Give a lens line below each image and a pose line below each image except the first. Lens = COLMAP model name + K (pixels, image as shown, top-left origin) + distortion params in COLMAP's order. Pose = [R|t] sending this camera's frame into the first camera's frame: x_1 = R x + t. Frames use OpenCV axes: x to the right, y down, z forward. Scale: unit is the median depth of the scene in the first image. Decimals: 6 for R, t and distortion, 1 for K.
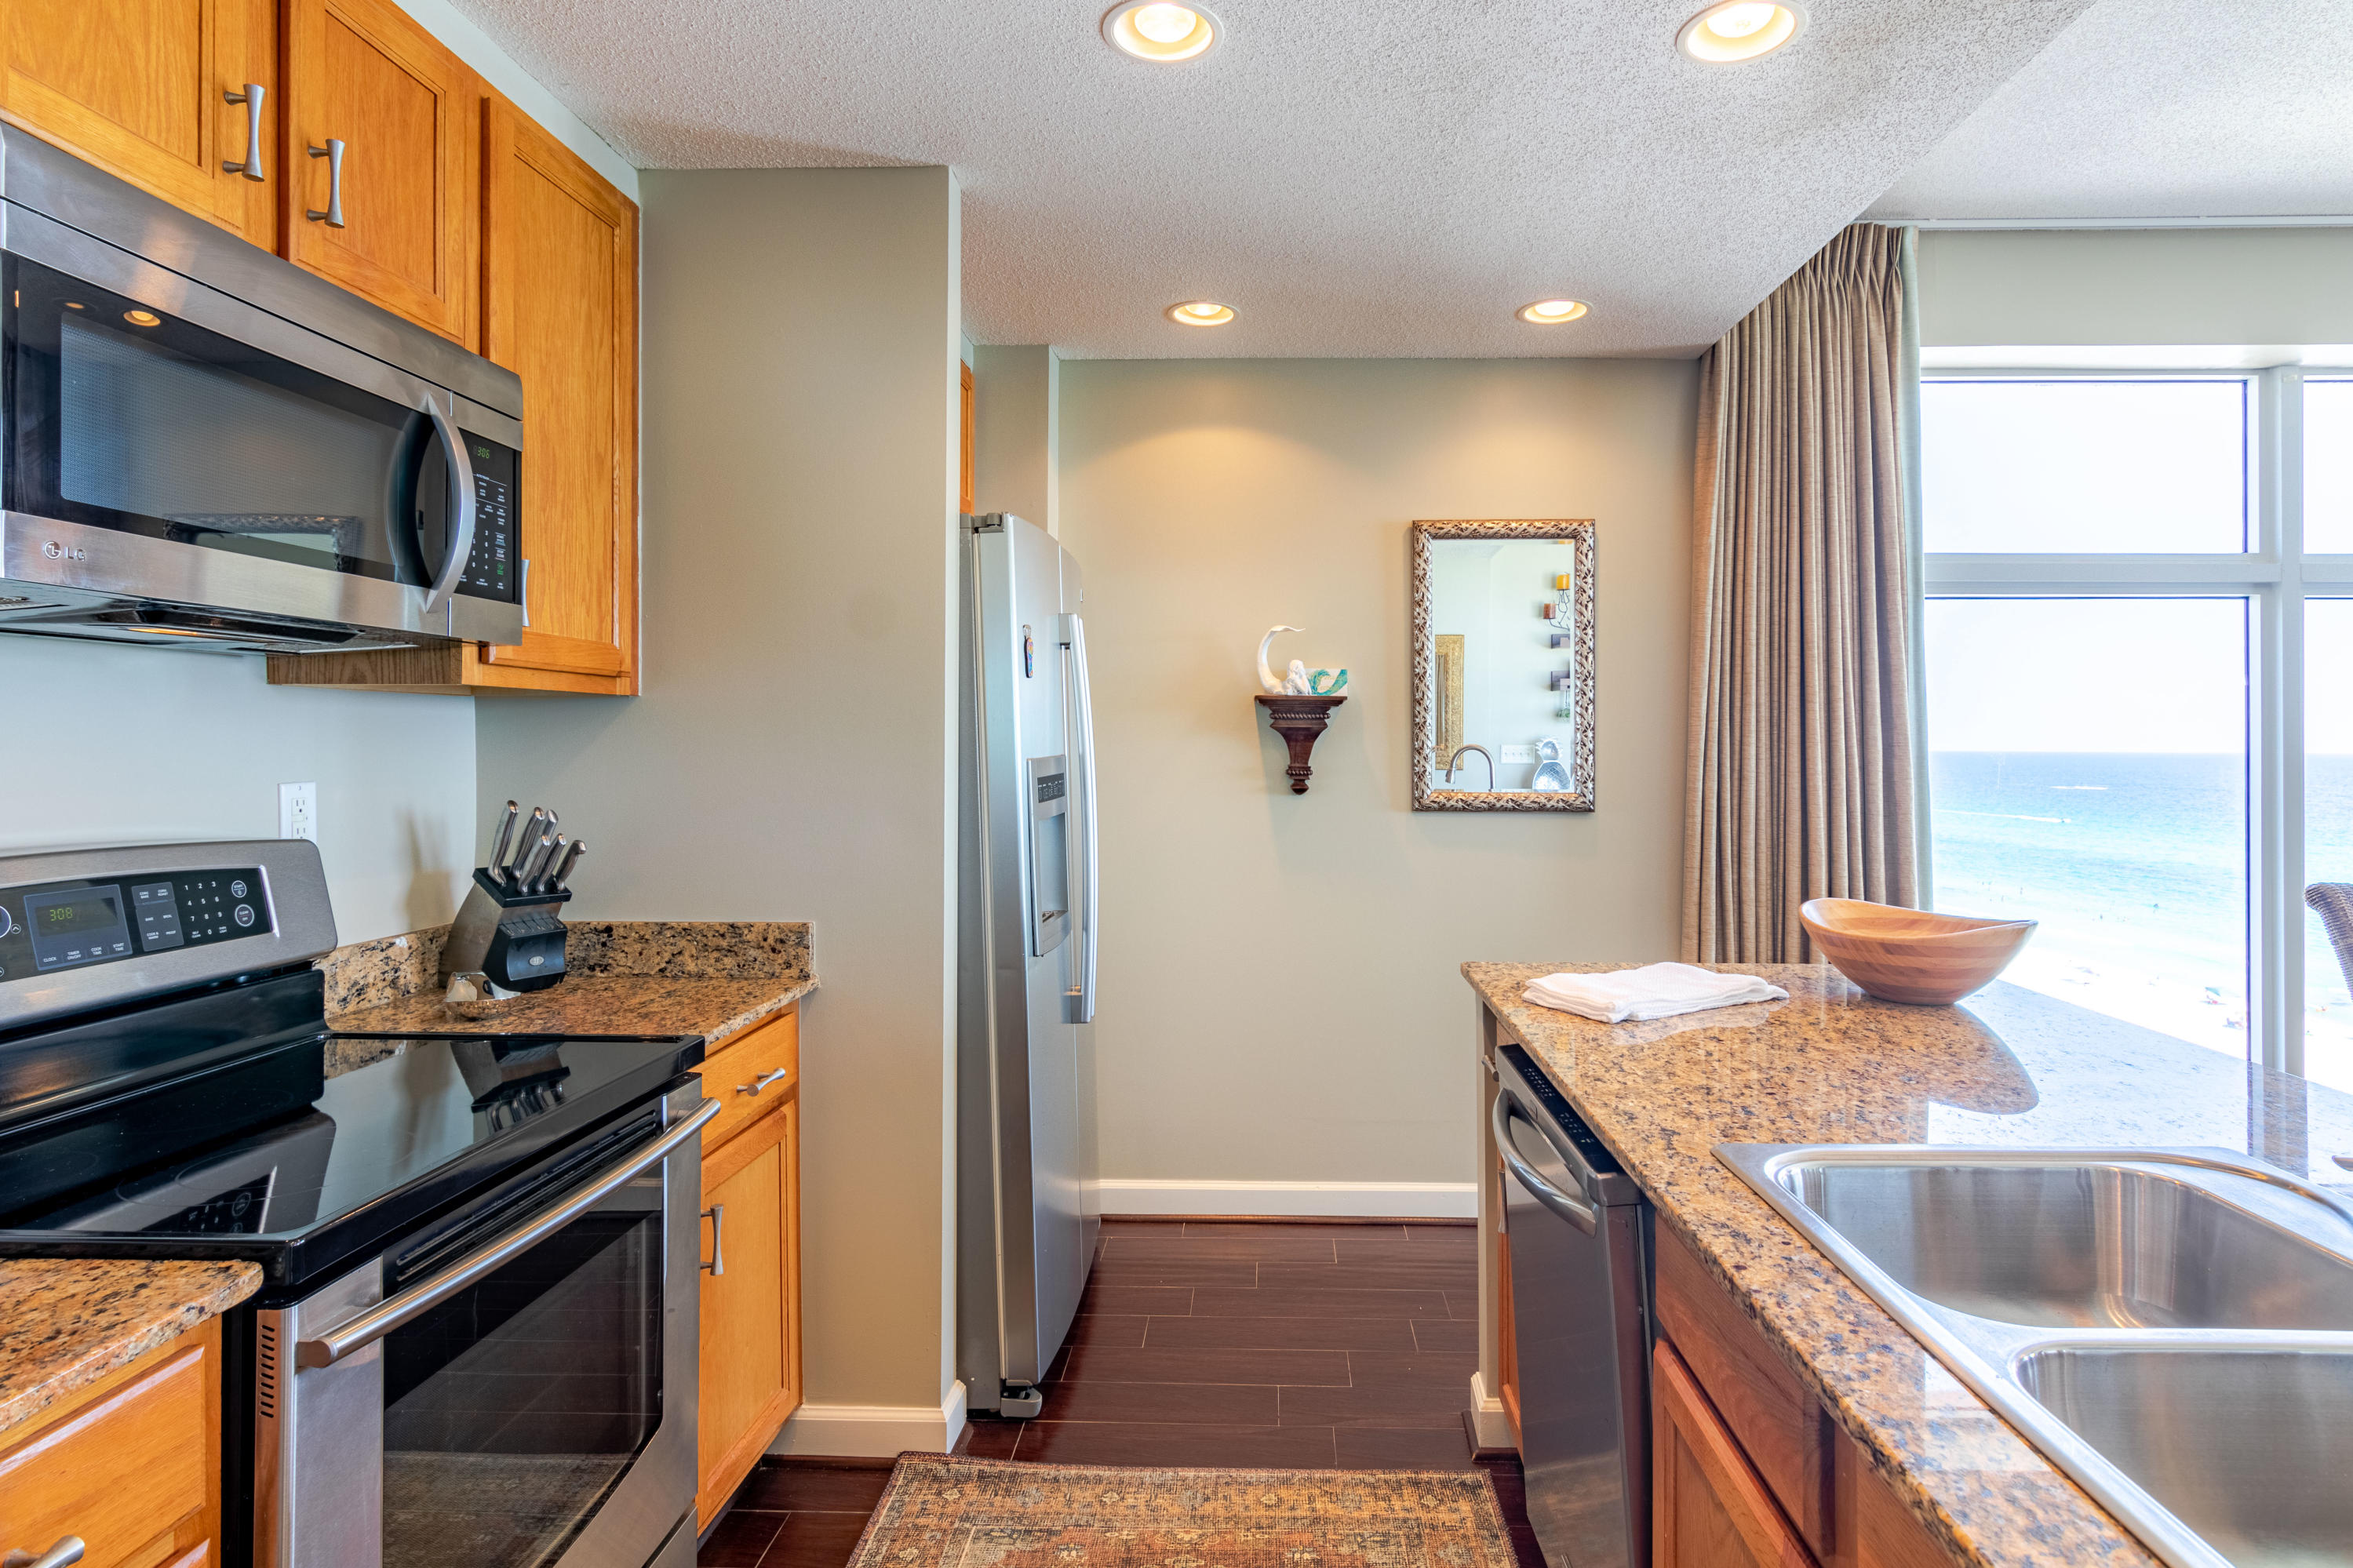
lens RADIAL K [[1277.7, 0, 1241.2], [0, 1277.7, 732.4], [0, 0, 1]] dist [0.000950, -0.000443]
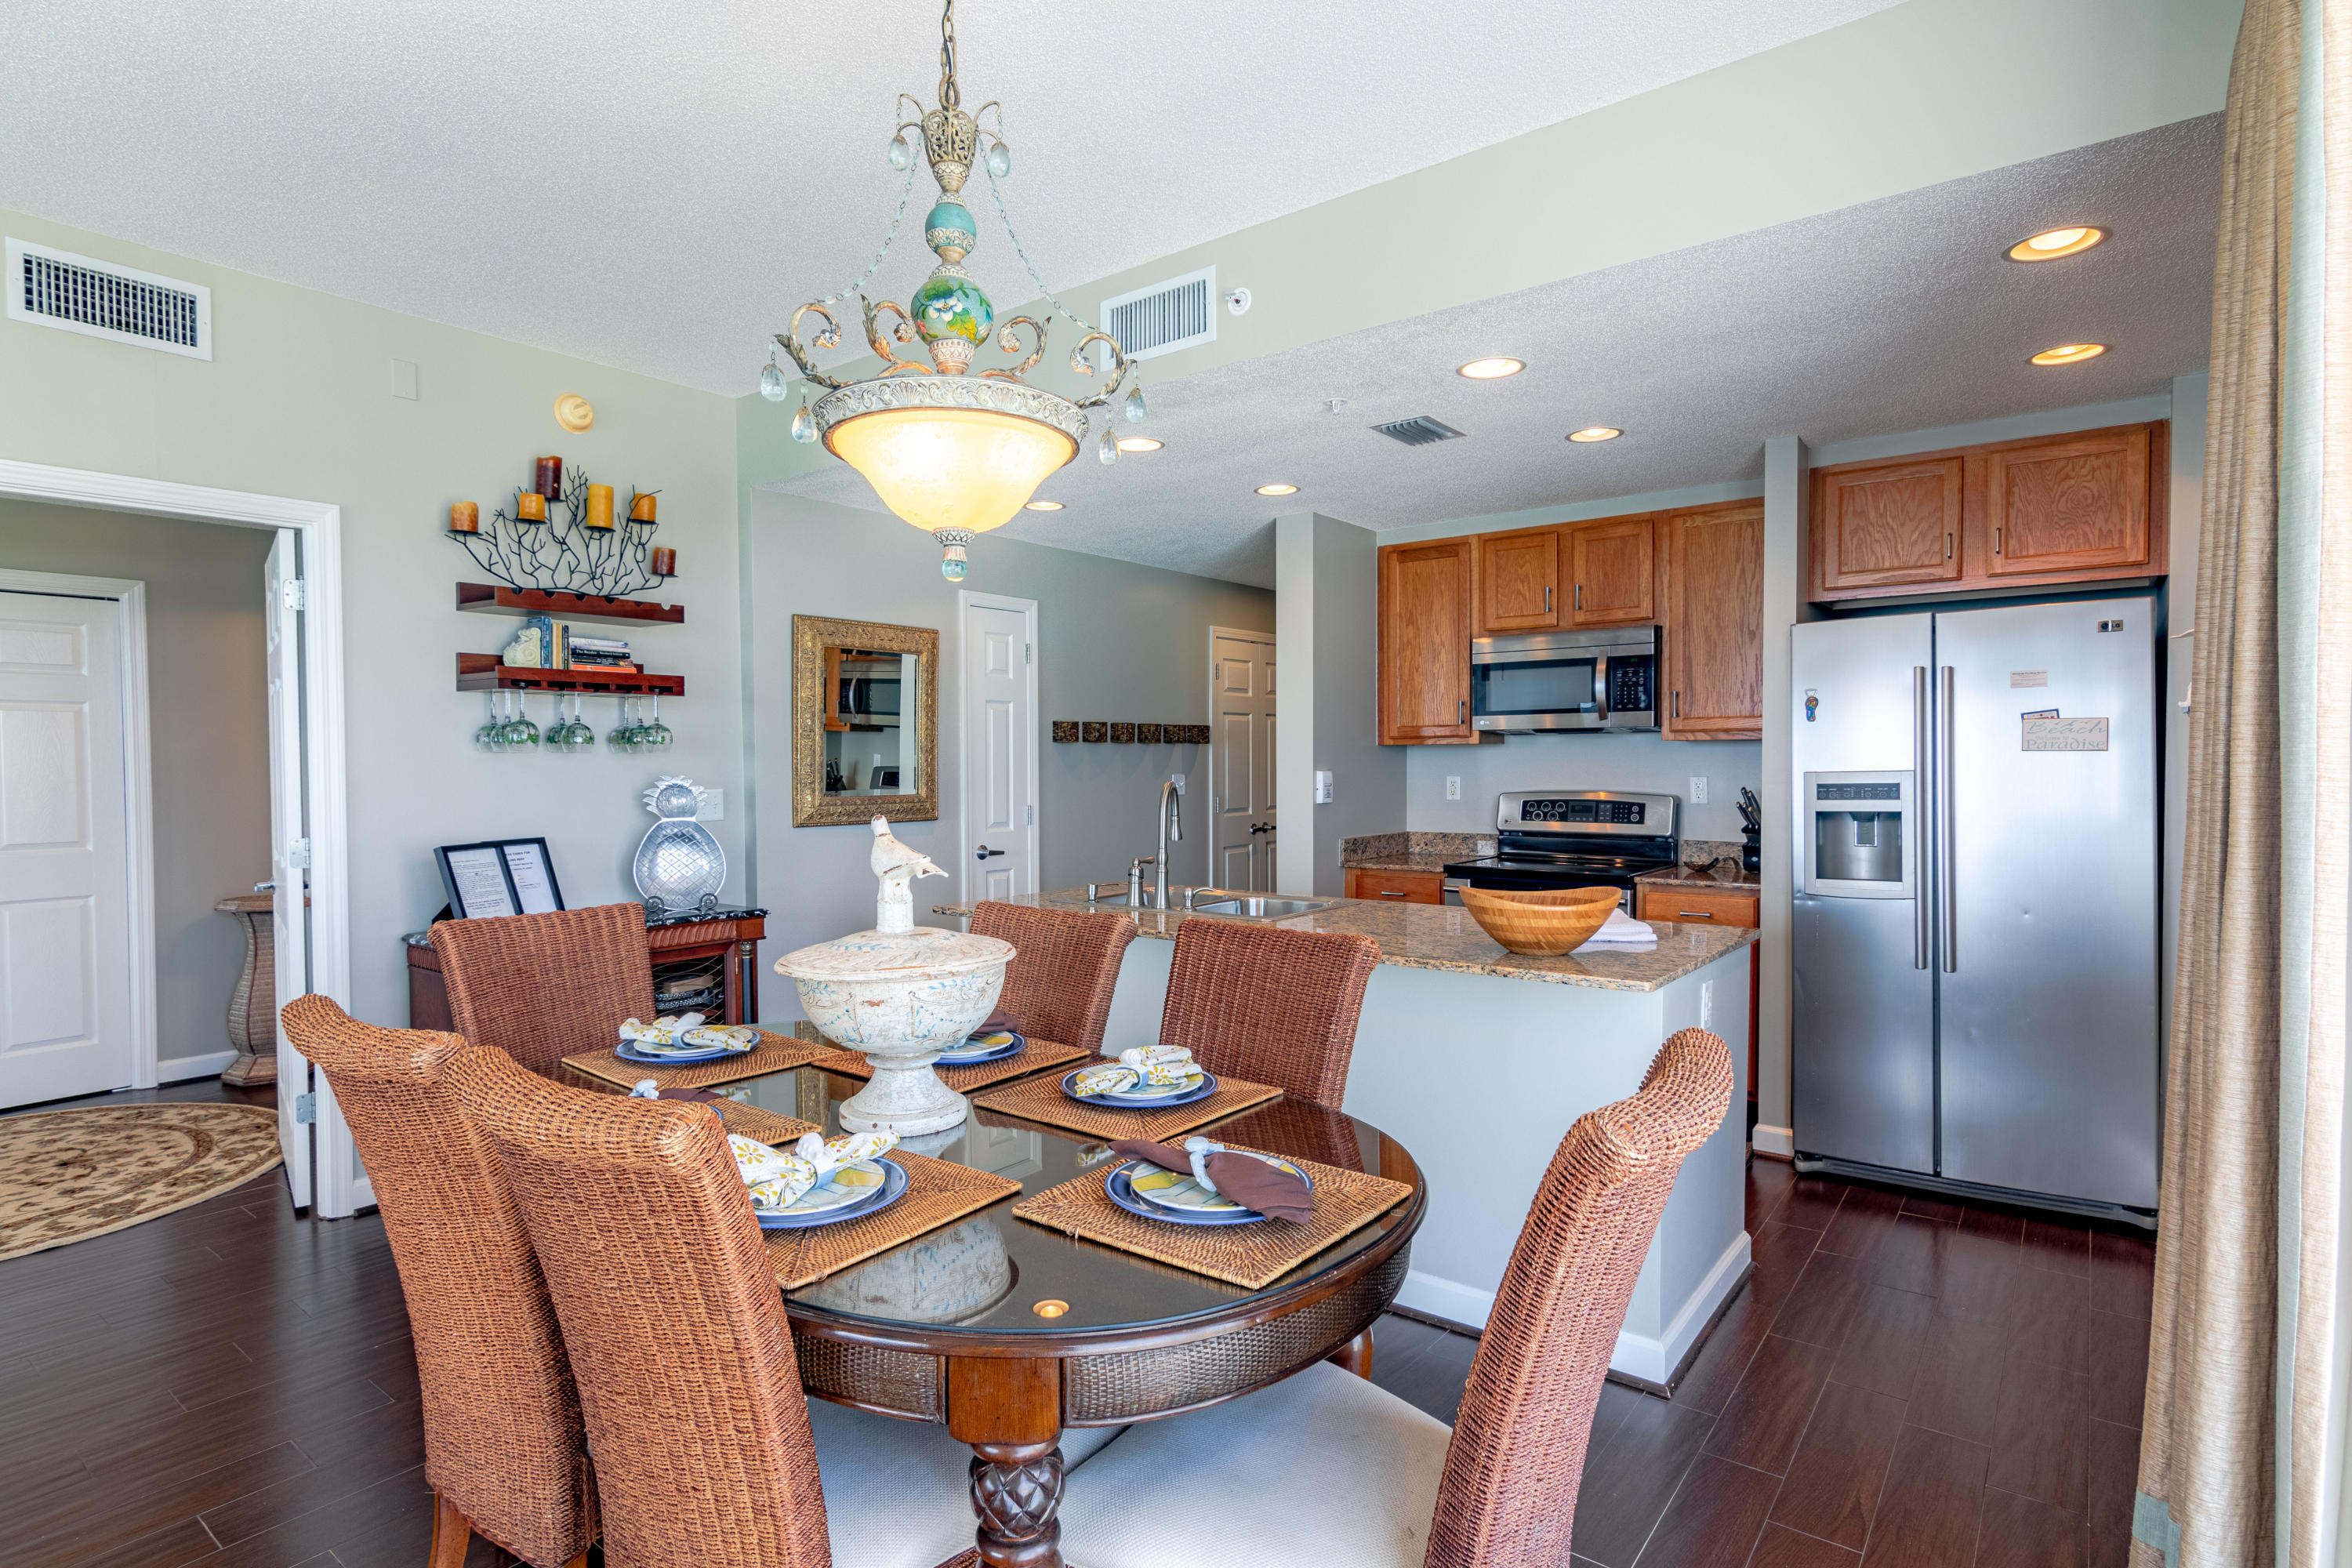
lens RADIAL K [[1215.2, 0, 1163.6], [0, 1215.2, 783.2], [0, 0, 1]] dist [-0.001542, 0.001433]
pose [[-0.613858, 0.011964, -0.789325, 1.488988], [0.005983, 0.999927, 0.010503, 0.013743], [0.789393, 0.001725, -0.613885, 1.254120]]
